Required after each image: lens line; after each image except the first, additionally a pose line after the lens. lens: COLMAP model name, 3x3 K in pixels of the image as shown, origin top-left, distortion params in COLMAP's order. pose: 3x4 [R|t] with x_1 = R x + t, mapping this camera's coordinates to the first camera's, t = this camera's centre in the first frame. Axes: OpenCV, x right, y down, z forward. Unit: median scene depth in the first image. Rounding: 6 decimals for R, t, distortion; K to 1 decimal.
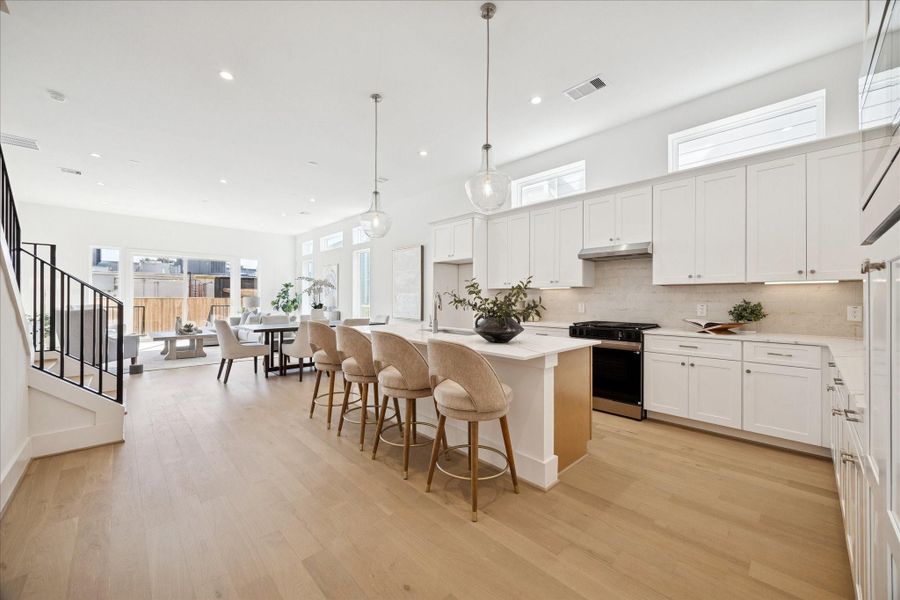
lens RADIAL K [[342.9, 0, 442.9], [0, 342.9, 298.6], [0, 0, 1]] dist [-0.003818, 0.000423]
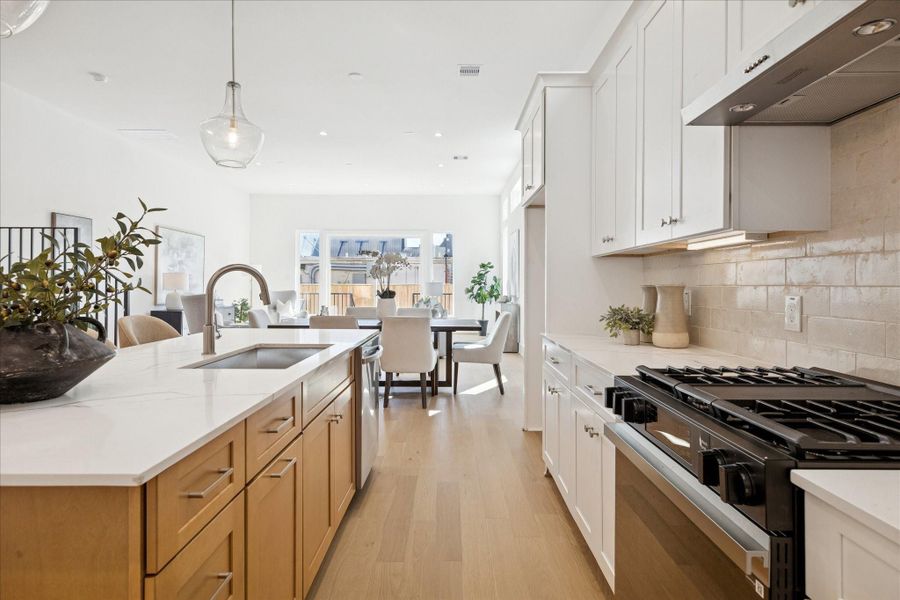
lens RADIAL K [[491.8, 0, 445.4], [0, 491.8, 283.9], [0, 0, 1]] dist [0.002069, 0.000071]
pose [[0.728094, -0.003170, -0.685470, 0.534632], [0.000328, 0.999991, -0.004276, 0.007637], [0.685478, 0.002888, 0.728088, 0.618838]]
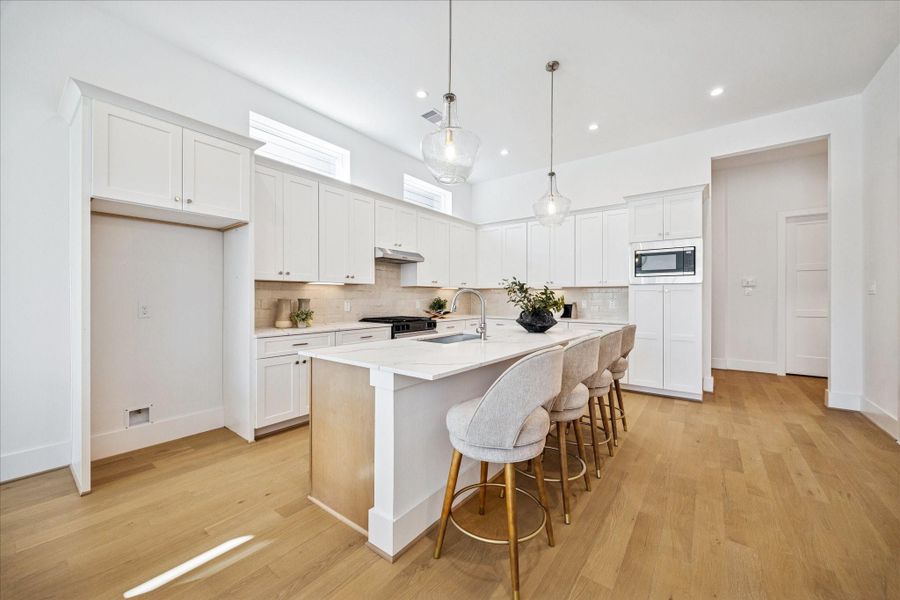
lens RADIAL K [[342.9, 0, 452.3], [0, 342.9, 299.2], [0, 0, 1]] dist [-0.003818, 0.000423]
pose [[-0.165240, -0.011874, 0.986182, -0.661850], [-0.007842, 0.999912, 0.010726, -0.004610], [-0.986222, -0.005961, -0.165318, 0.992778]]
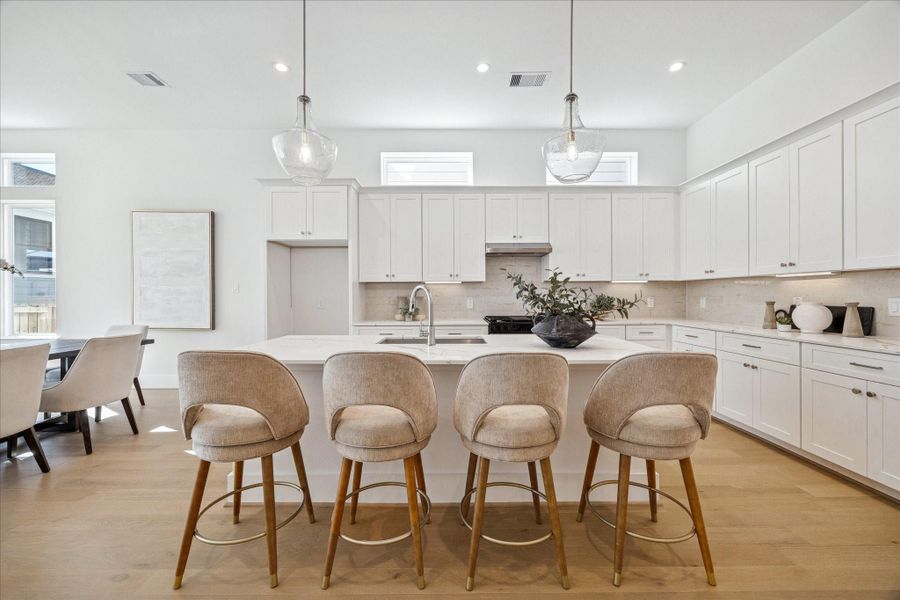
lens RADIAL K [[342.9, 0, 446.5], [0, 342.9, 298.6], [0, 0, 1]] dist [-0.003818, 0.000423]
pose [[0.684296, -0.013709, 0.729076, -0.407195], [0.004441, 0.999883, 0.014632, -0.000973], [-0.729191, -0.006775, 0.684277, 0.431966]]
